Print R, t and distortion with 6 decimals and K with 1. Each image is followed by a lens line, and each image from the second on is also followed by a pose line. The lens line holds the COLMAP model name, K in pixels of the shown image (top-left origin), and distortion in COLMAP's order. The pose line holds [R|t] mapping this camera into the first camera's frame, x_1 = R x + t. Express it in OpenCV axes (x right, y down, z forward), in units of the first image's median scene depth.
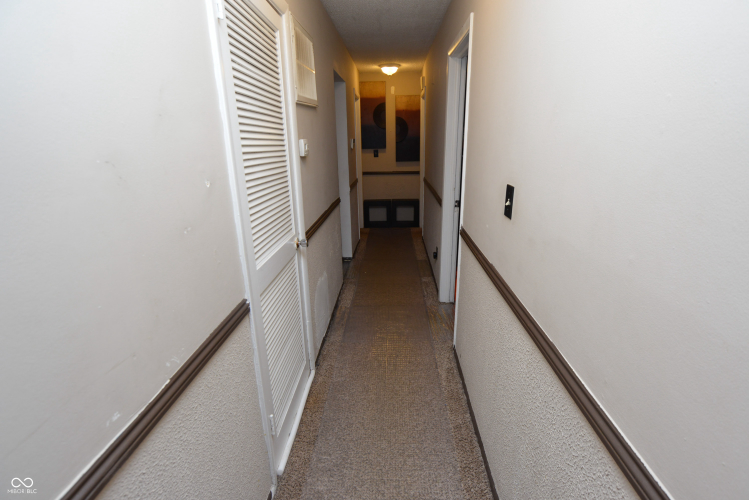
lens RADIAL K [[370.5, 0, 382.3], [0, 370.5, 255.5], [0, 0, 1]] dist [-0.020970, 0.014930]
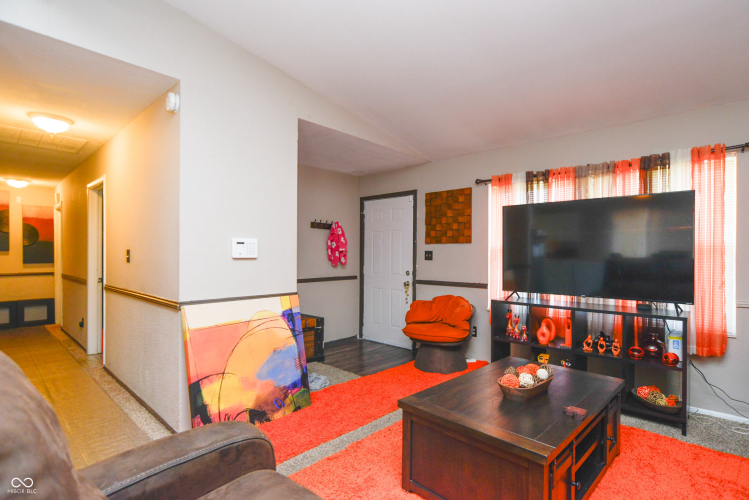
lens RADIAL K [[370.5, 0, 382.3], [0, 370.5, 255.5], [0, 0, 1]] dist [-0.020970, 0.014930]
pose [[0.650290, 0.012097, 0.759589, -0.101895], [0.219613, 0.954189, -0.203209, 0.172999], [-0.727250, 0.298961, 0.617843, -0.422474]]
